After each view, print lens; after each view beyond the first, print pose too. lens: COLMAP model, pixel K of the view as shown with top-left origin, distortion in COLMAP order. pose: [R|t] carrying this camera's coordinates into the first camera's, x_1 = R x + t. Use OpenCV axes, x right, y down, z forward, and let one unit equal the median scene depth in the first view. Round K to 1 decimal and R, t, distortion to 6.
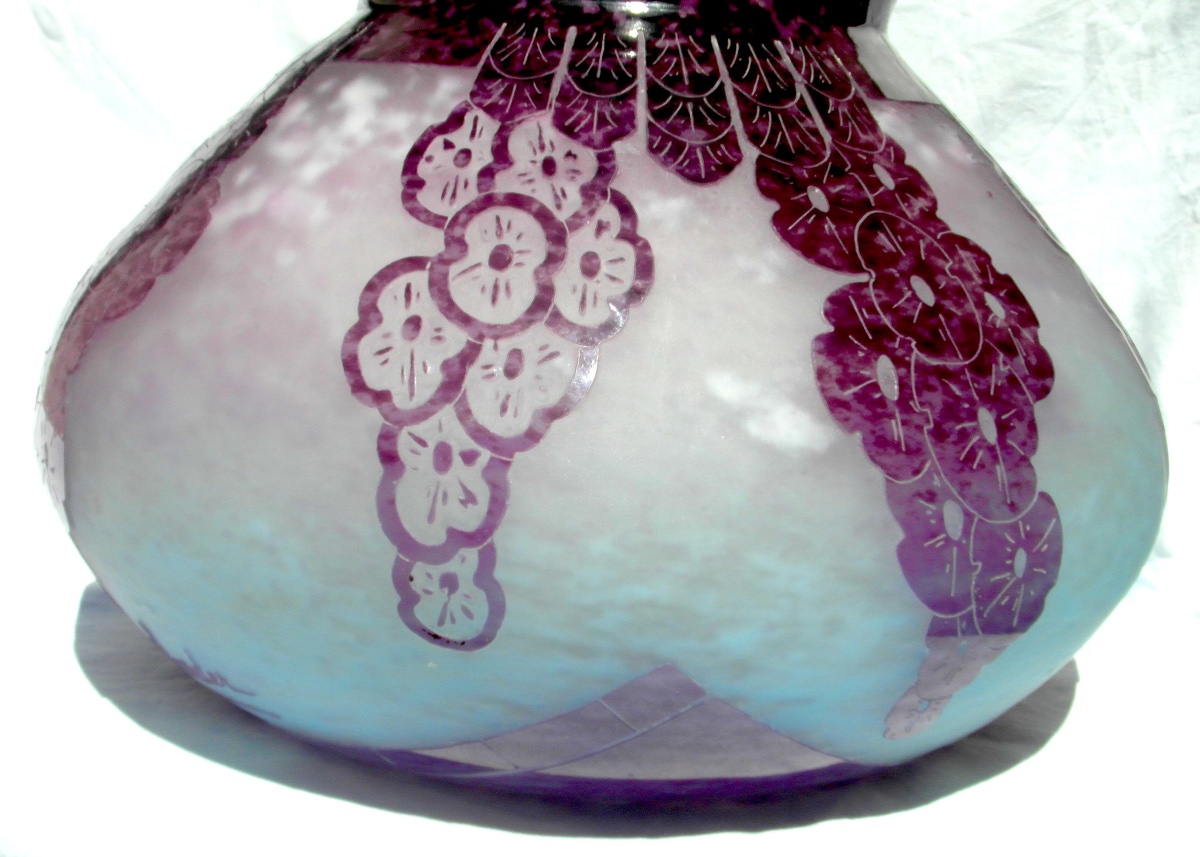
lens RADIAL K [[1452.7, 0, 600.0], [0, 1452.7, 428.5], [0, 0, 1]] dist [0.009009, -0.004285]
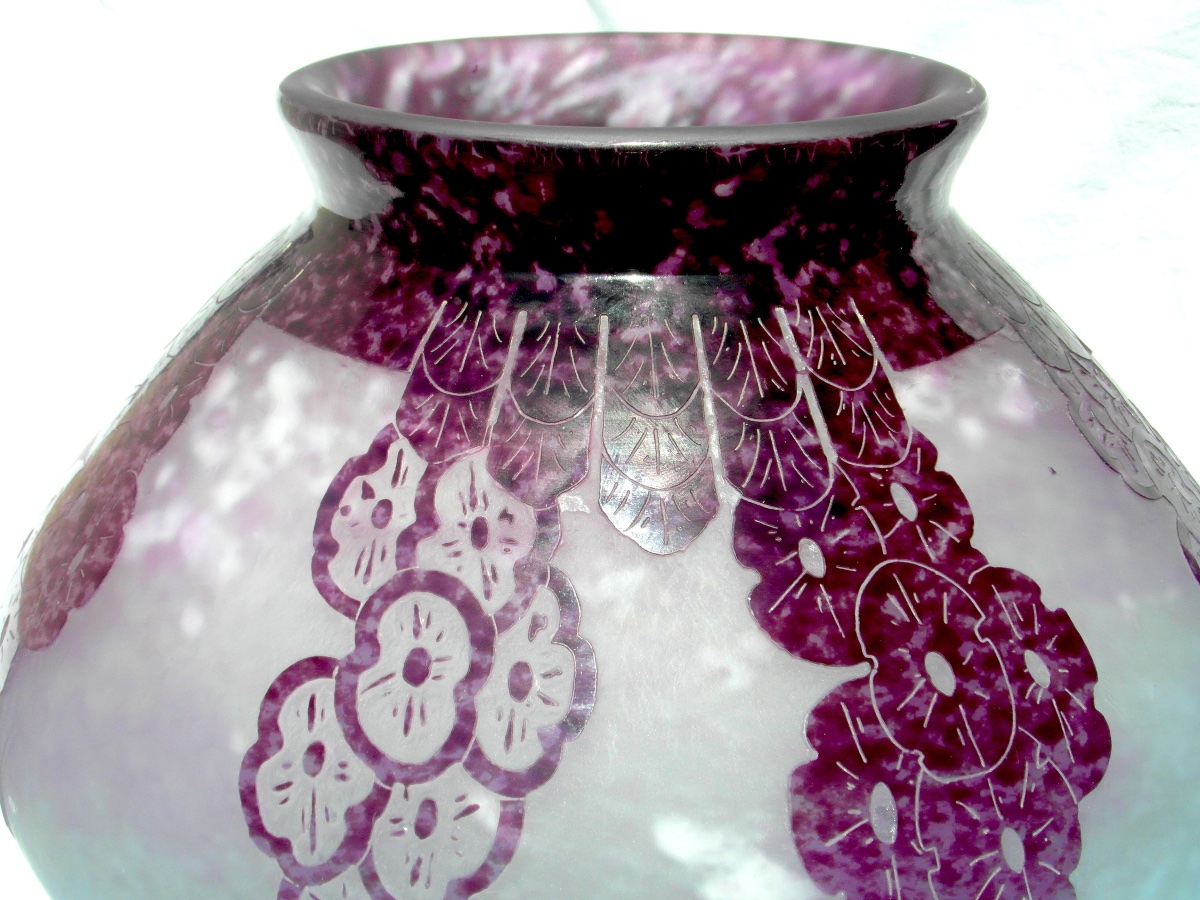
lens RADIAL K [[1468.8, 0, 600.0], [0, 1468.8, 450.0], [0, 0, 1]] dist [-0.018329, -0.001504]
pose [[0.991591, -0.010179, -0.129008, 0.141791], [0.032163, 0.985006, 0.169493, -0.366965], [0.125349, -0.172217, 0.977051, 0.197557]]
